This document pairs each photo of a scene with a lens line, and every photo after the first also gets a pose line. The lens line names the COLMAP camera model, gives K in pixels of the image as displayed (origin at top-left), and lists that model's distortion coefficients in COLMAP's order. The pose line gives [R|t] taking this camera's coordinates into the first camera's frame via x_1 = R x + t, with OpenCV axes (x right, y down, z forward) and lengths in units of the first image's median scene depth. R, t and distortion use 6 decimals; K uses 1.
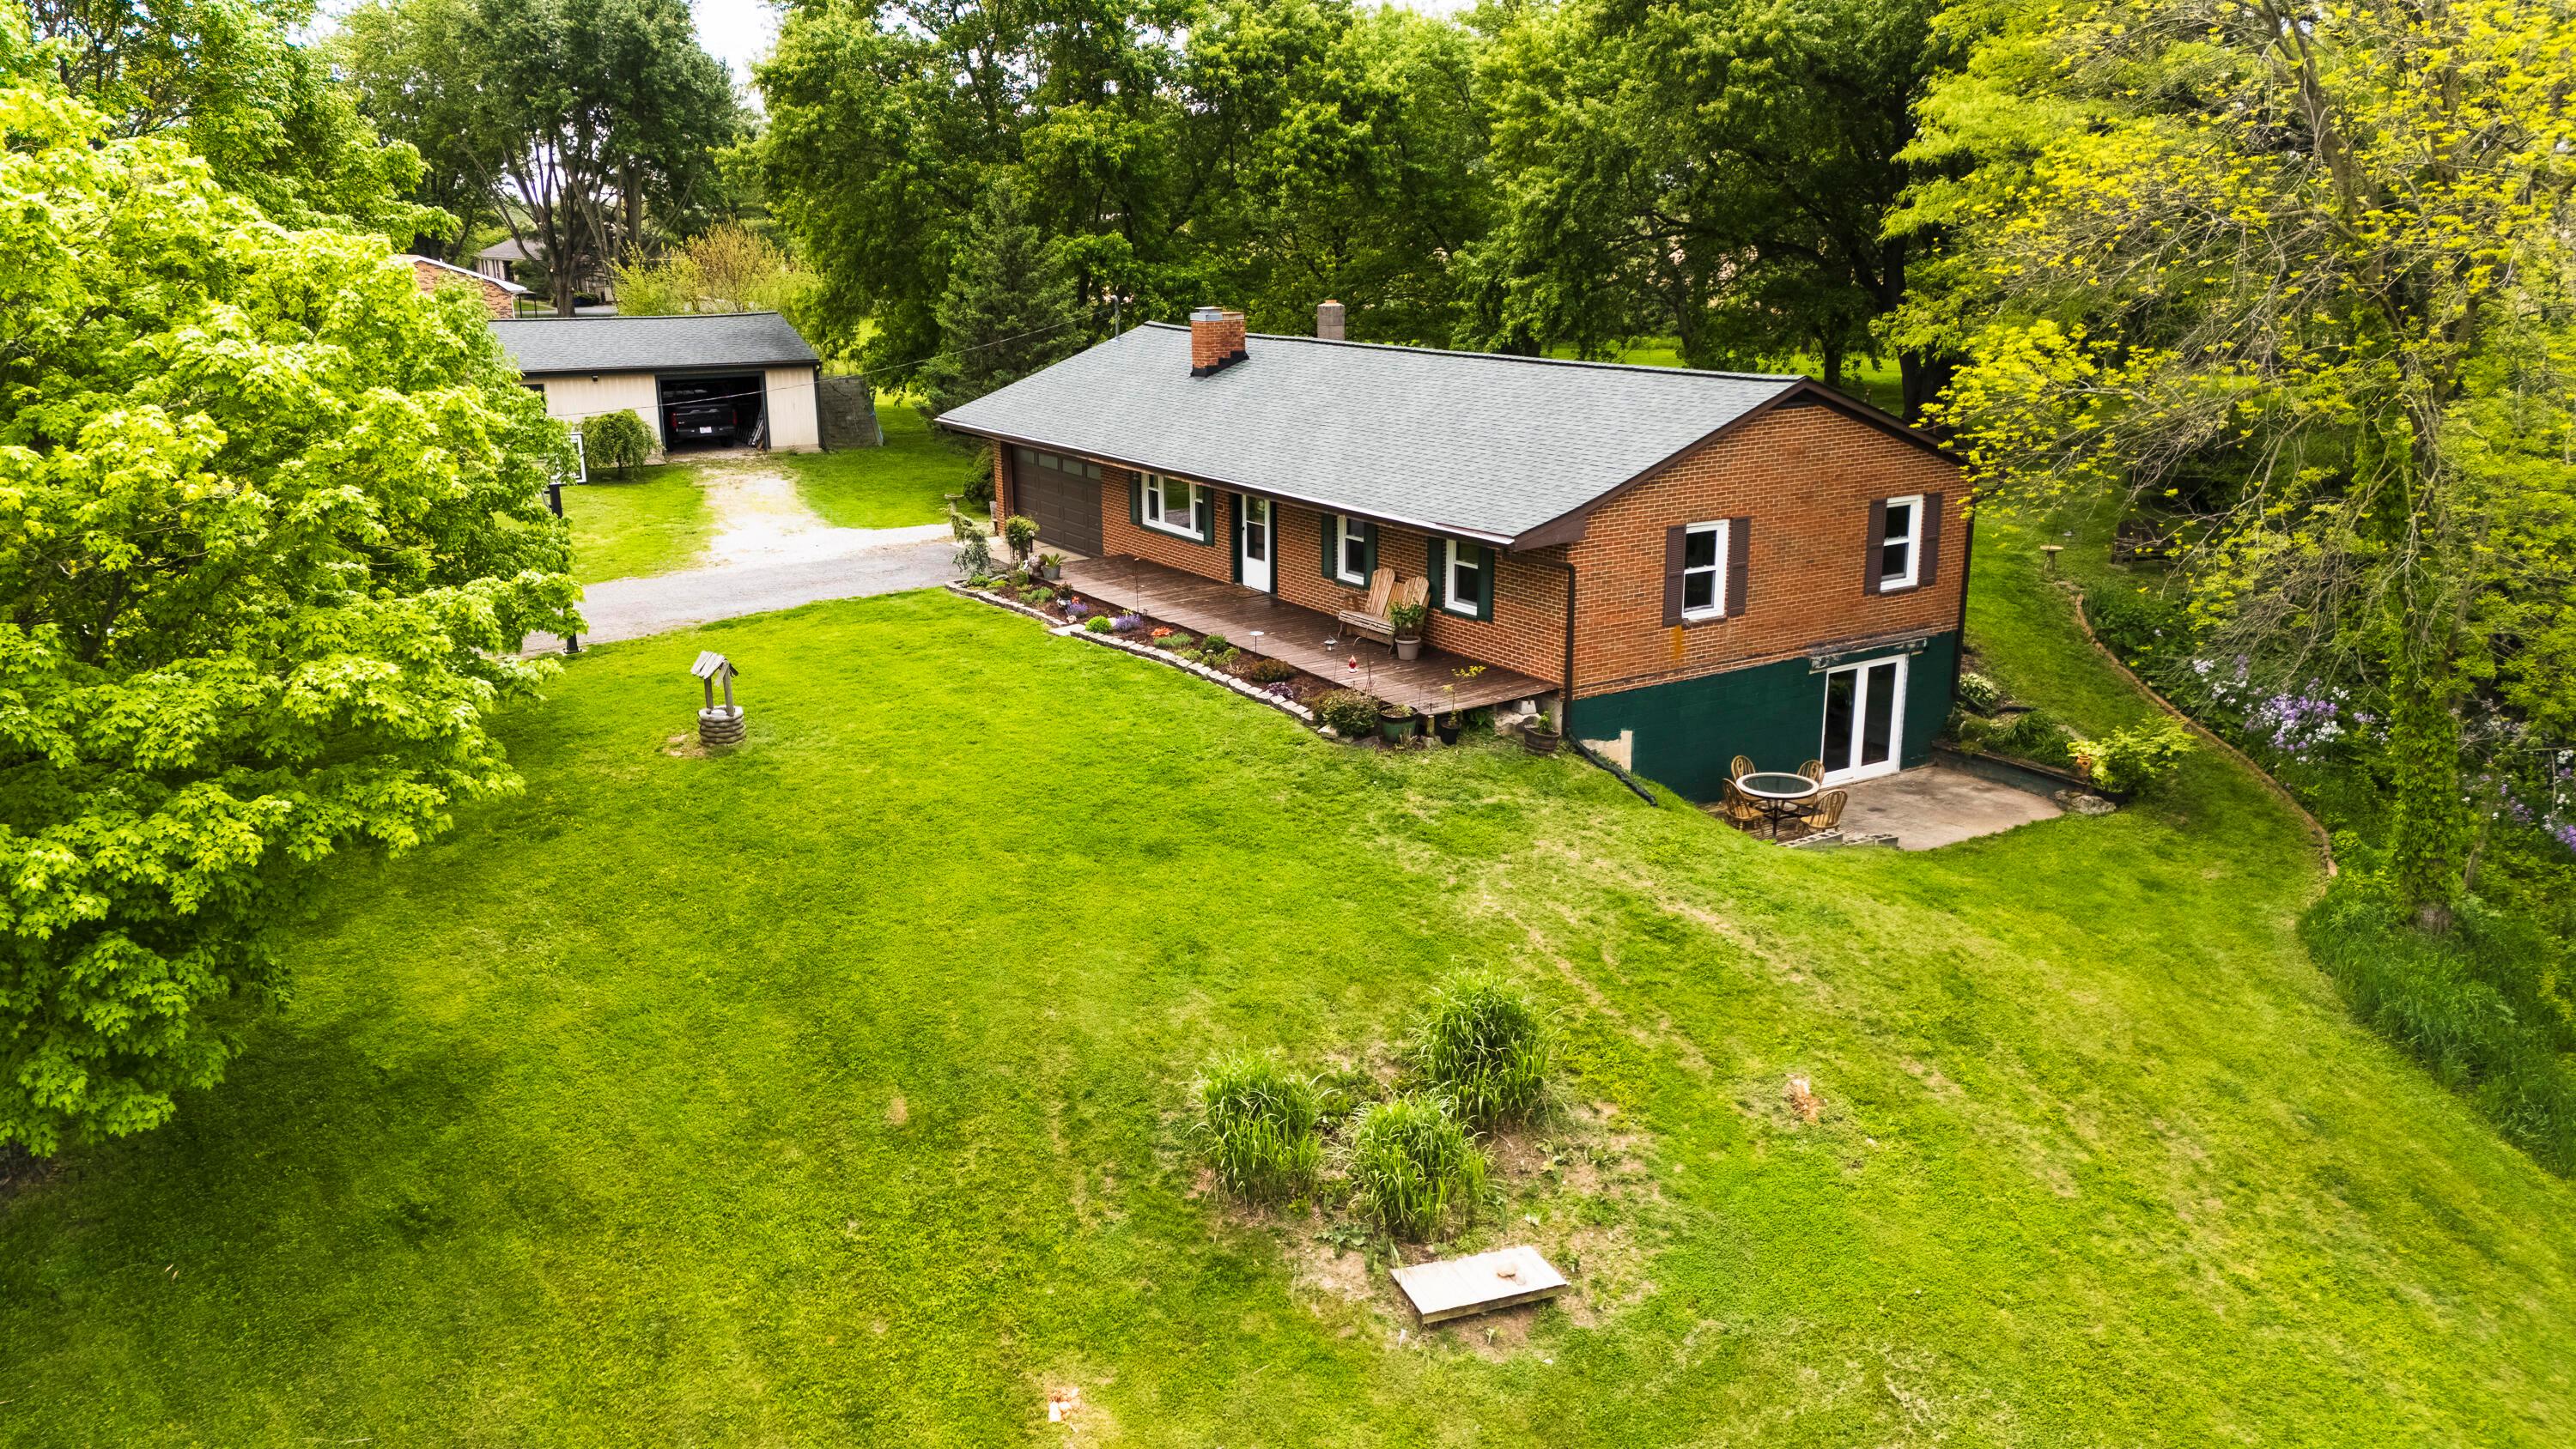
lens RADIAL K [[1885.4, 0, 1288.0], [0, 1885.4, 724.5], [0, 0, 1]] dist [0.117522, -0.187774]
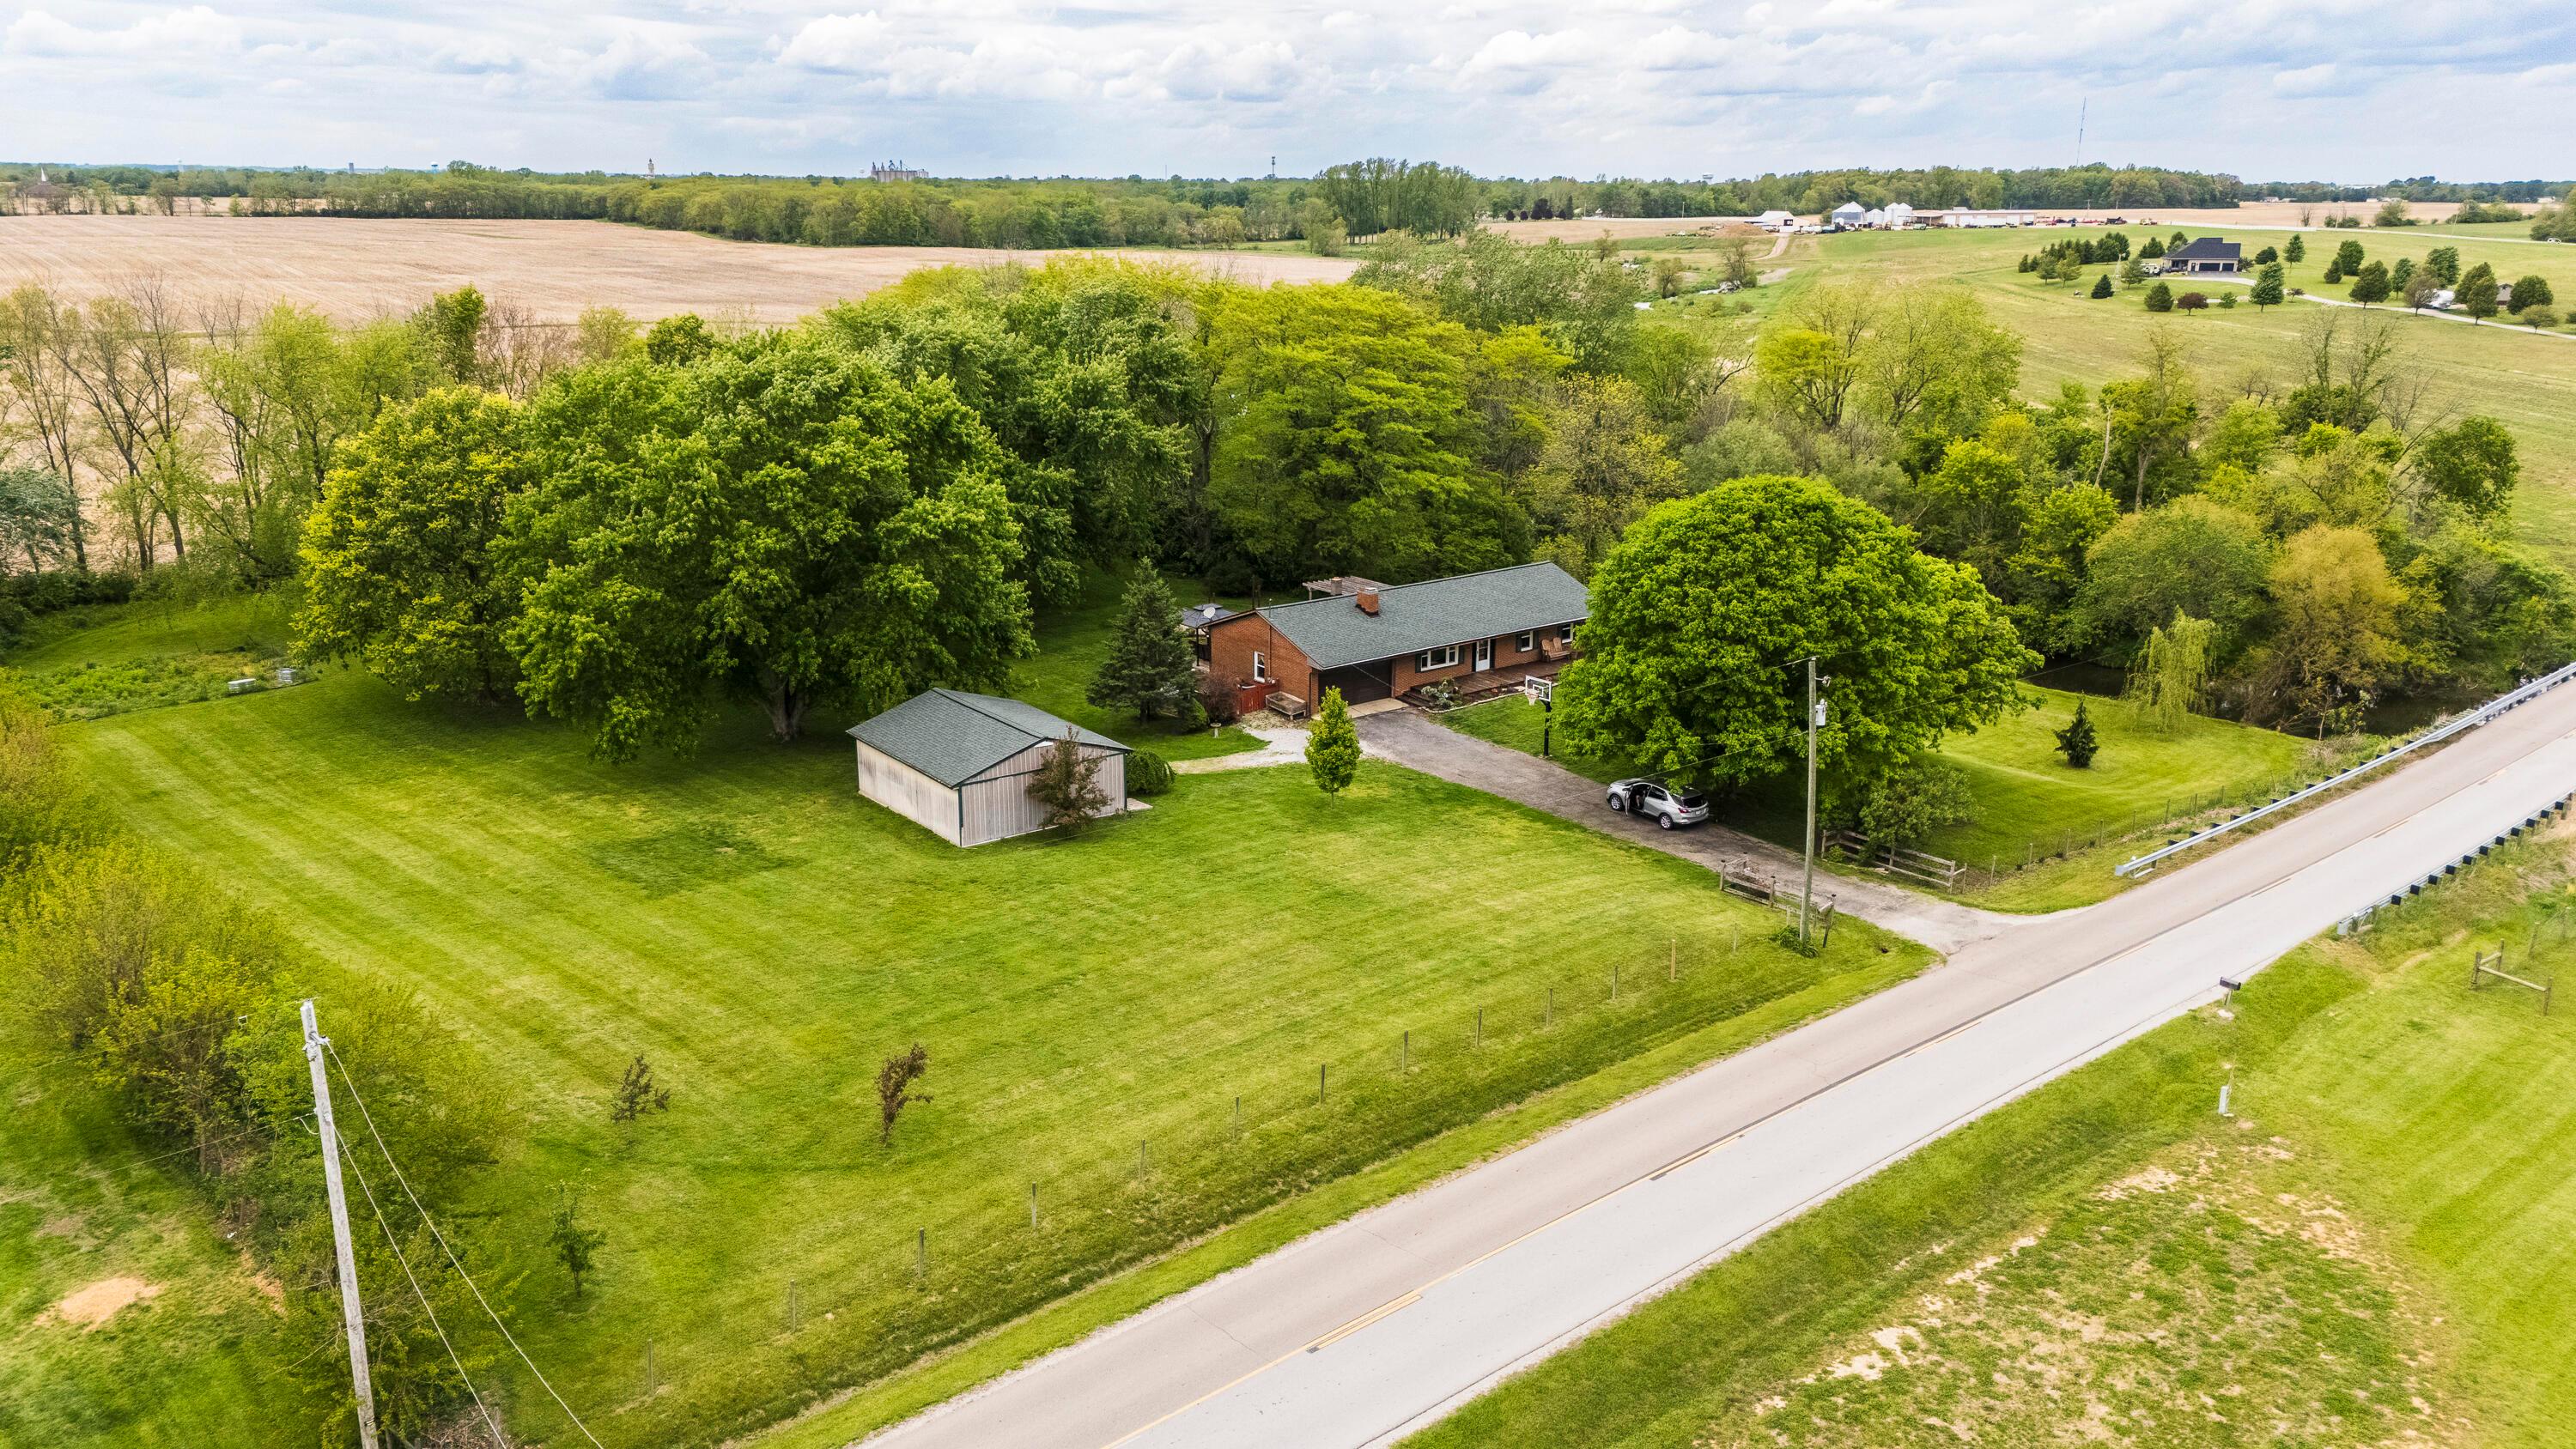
lens RADIAL K [[1883.2, 0, 1289.1], [0, 1883.2, 748.3], [0, 0, 1]] dist [0.078914, -0.067263]
pose [[-0.101530, -0.274520, 0.956206, -3.743825], [0.255379, 0.921772, 0.291751, -1.186167], [-0.961495, 0.273816, -0.023481, 1.884350]]
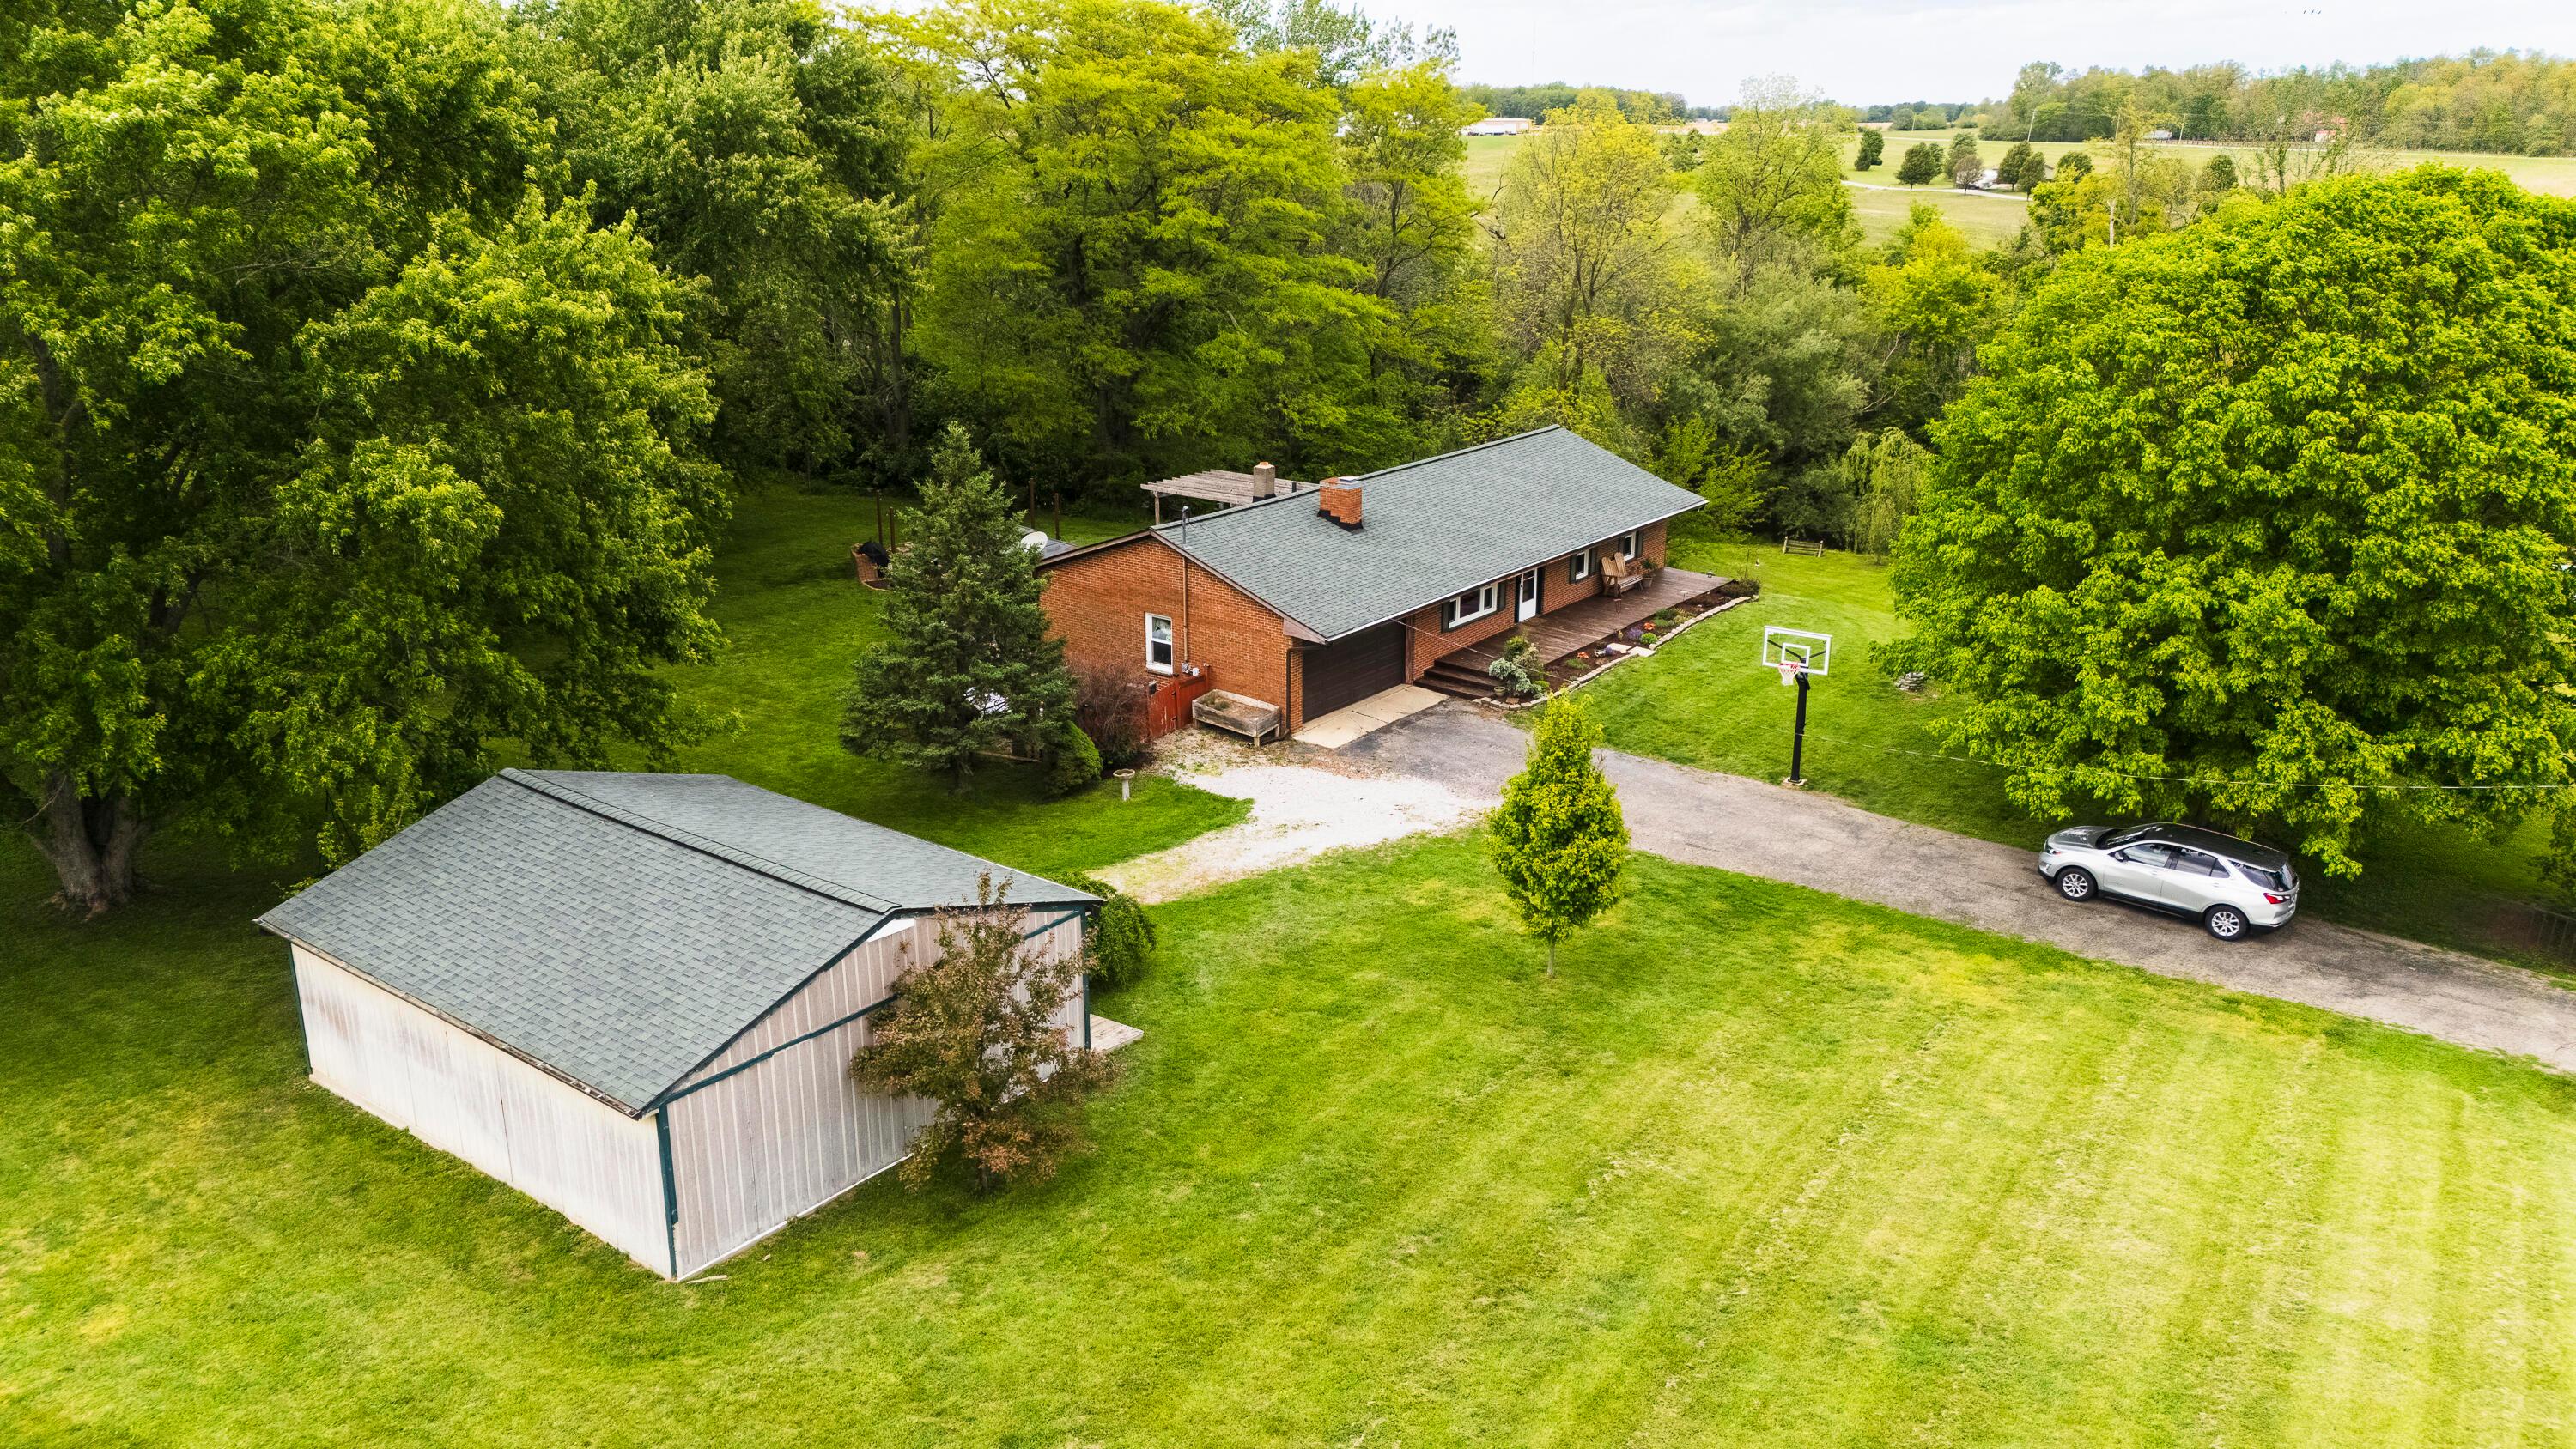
lens RADIAL K [[1886.2, 0, 1288.2], [0, 1886.2, 738.6], [0, 0, 1]] dist [0.082635, -0.089568]
pose [[-0.361651, -0.282594, 0.888453, -1.880817], [0.242866, 0.891498, 0.382423, -0.868038], [-0.900125, 0.354079, -0.253779, 2.206330]]
